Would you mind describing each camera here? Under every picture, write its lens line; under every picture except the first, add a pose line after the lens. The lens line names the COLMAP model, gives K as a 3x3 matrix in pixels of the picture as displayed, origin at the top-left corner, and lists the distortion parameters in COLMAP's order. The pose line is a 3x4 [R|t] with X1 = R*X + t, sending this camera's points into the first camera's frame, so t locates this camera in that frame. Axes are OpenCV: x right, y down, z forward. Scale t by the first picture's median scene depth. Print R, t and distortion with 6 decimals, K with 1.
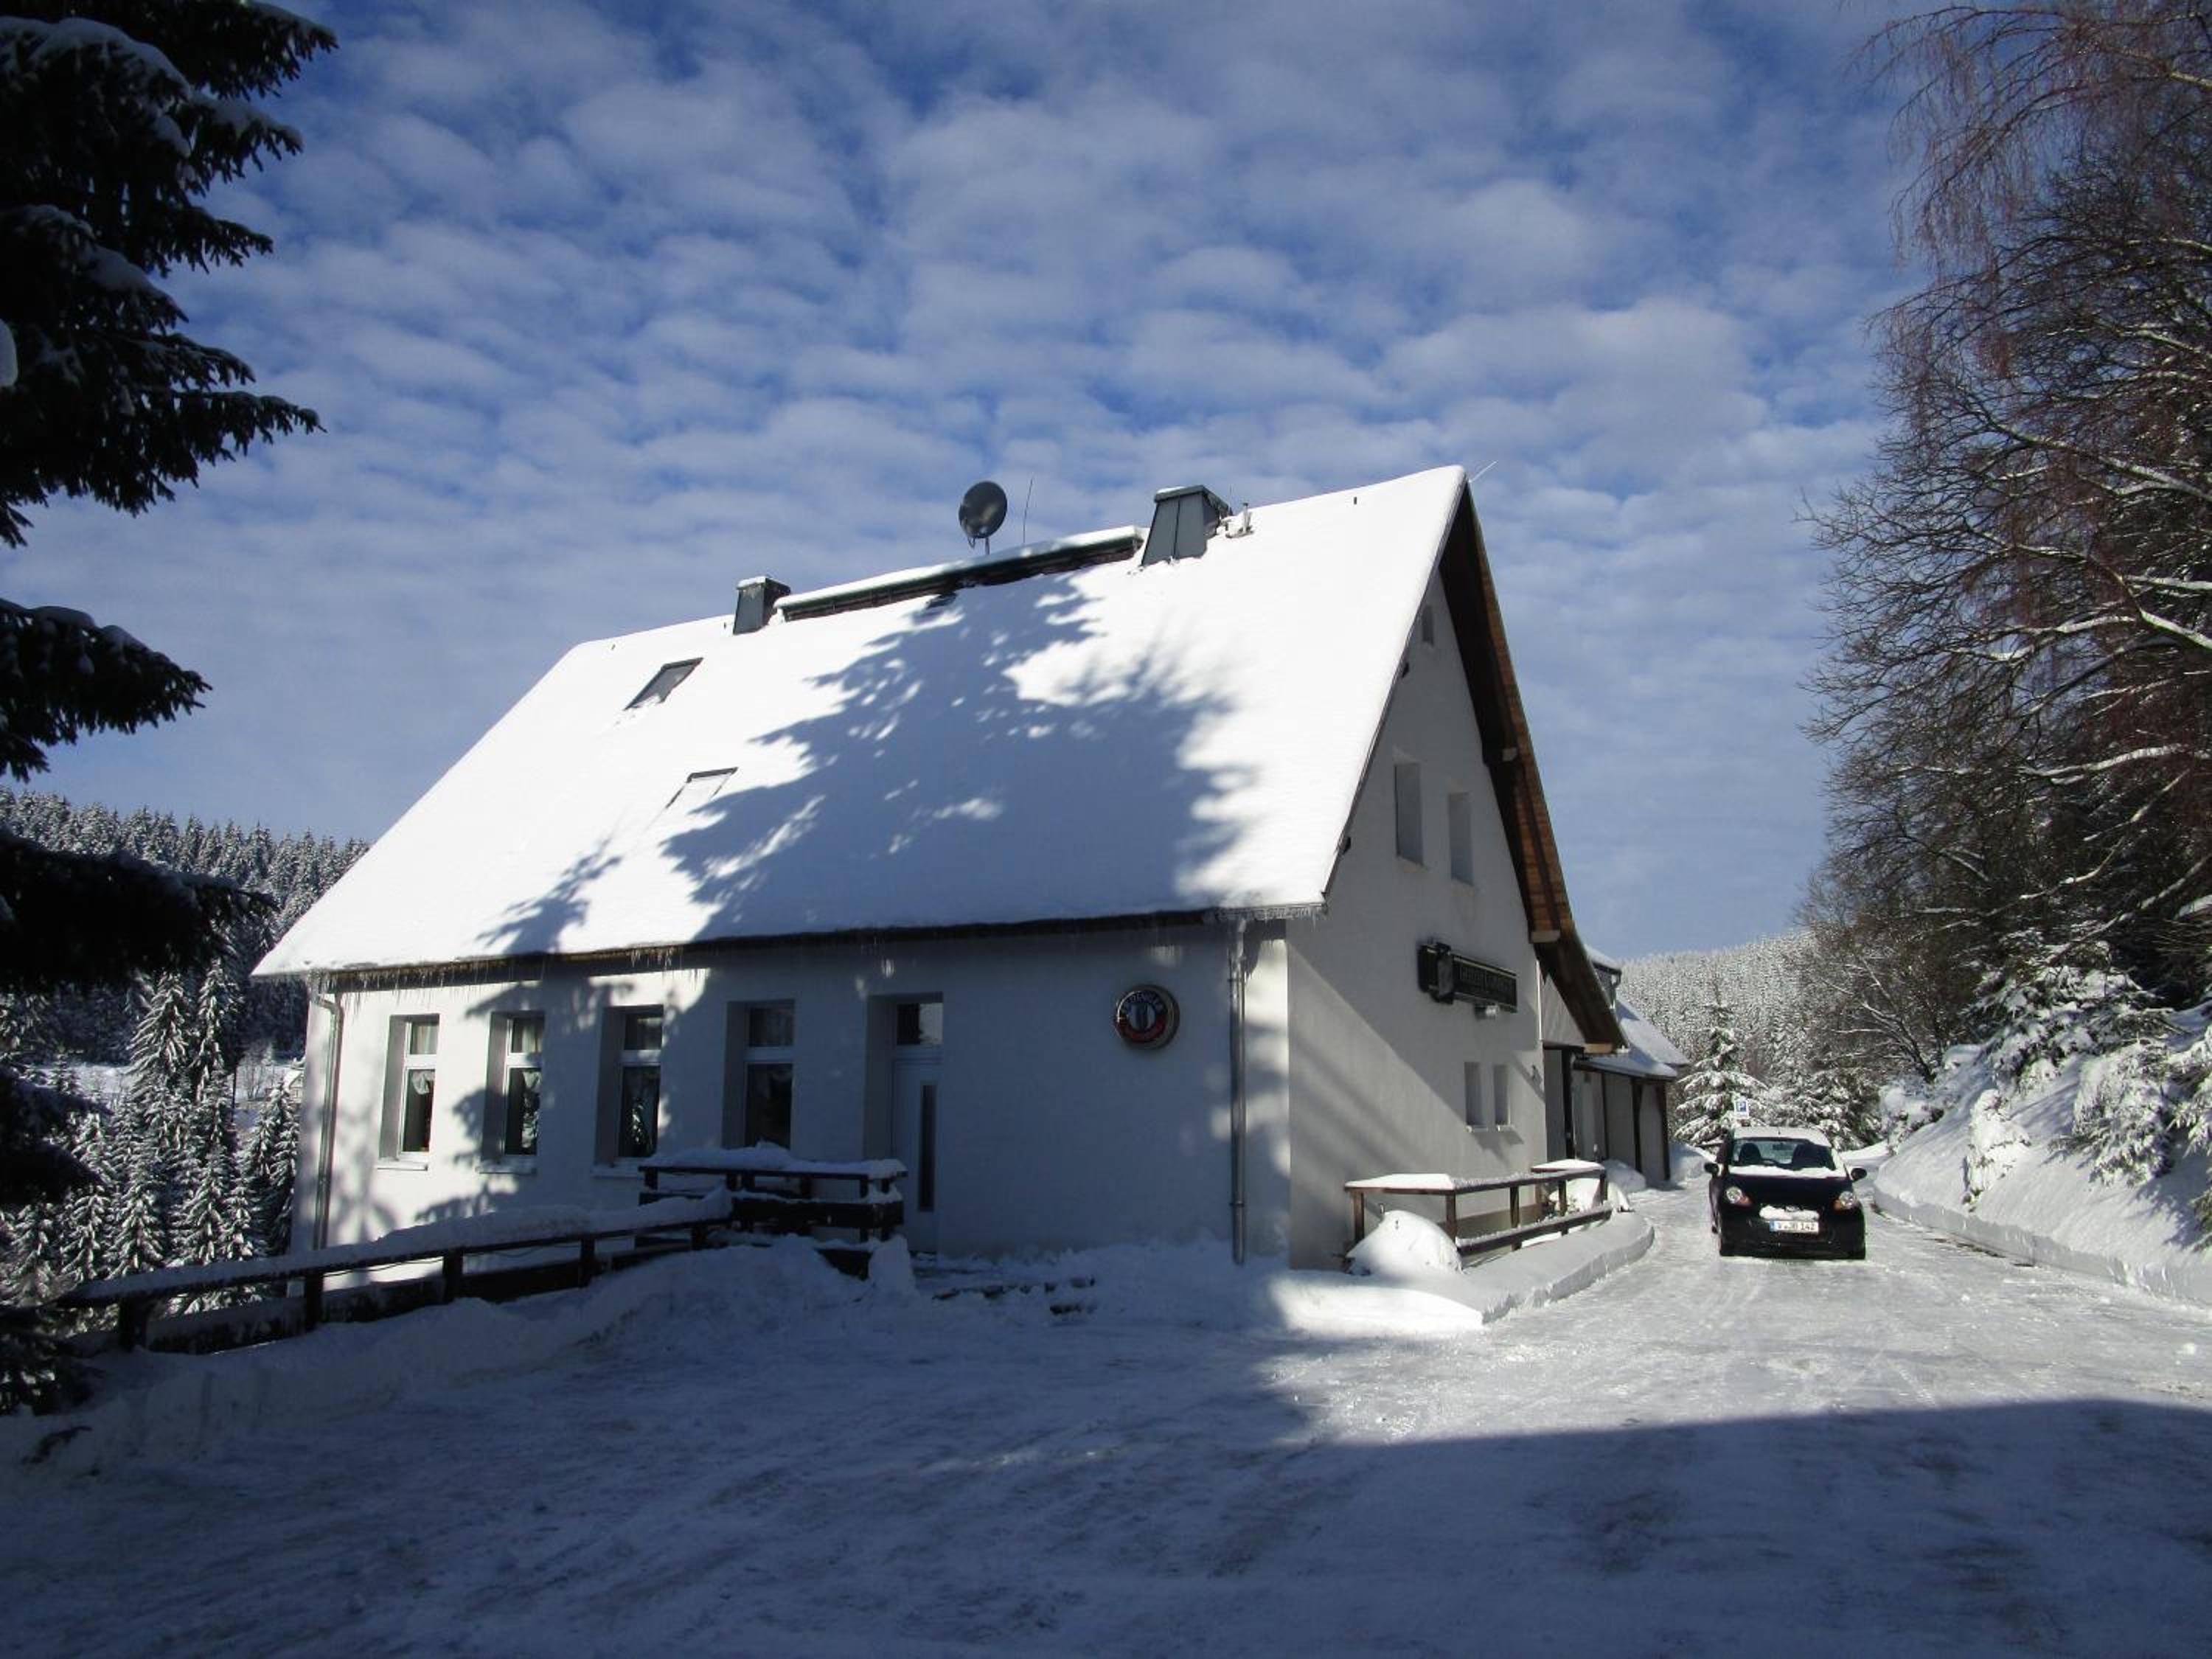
lens RADIAL K [[1627.4, 0, 1106.0], [0, 1627.4, 829.5], [0, 0, 1]] dist [-0.005208, -0.002195]
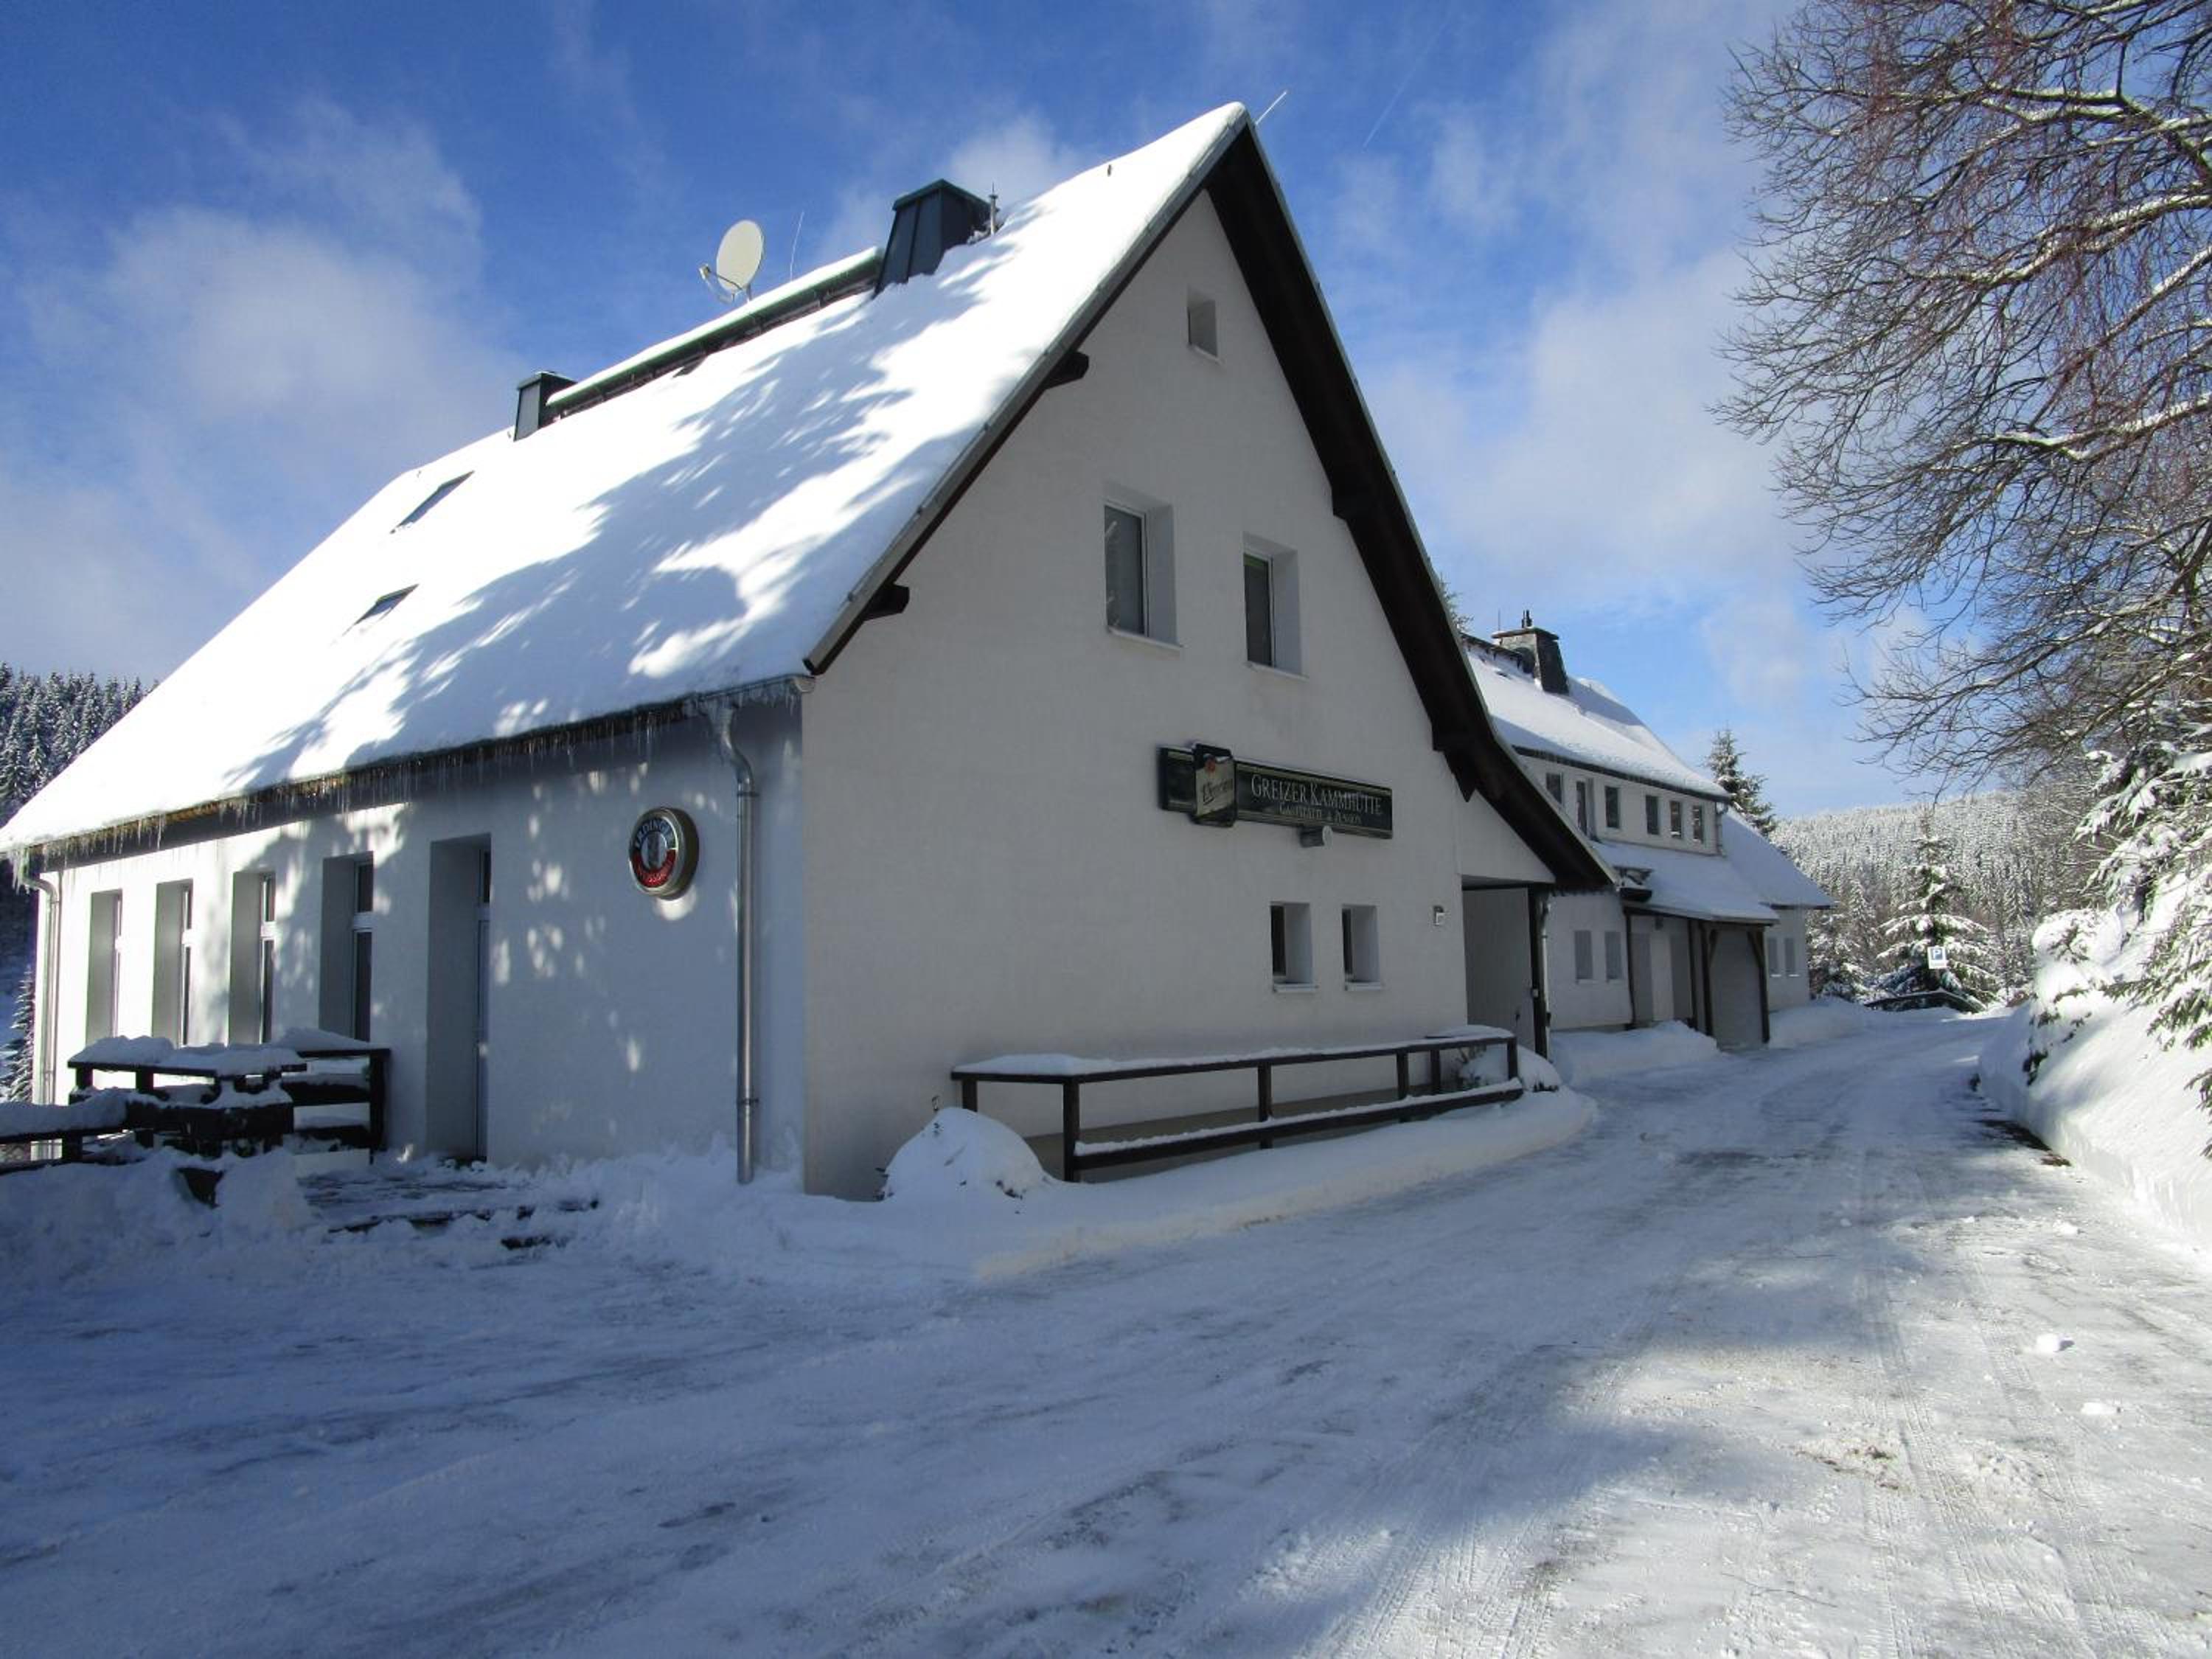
lens RADIAL K [[1598.2, 0, 1105.7], [0, 1598.2, 863.4], [0, 0, 1]] dist [-0.006714, -0.003227]
pose [[0.984217, -0.036792, -0.173101, 0.295707], [0.053725, 0.994105, 0.094176, 0.053970], [0.168615, -0.101990, 0.980391, 0.275928]]
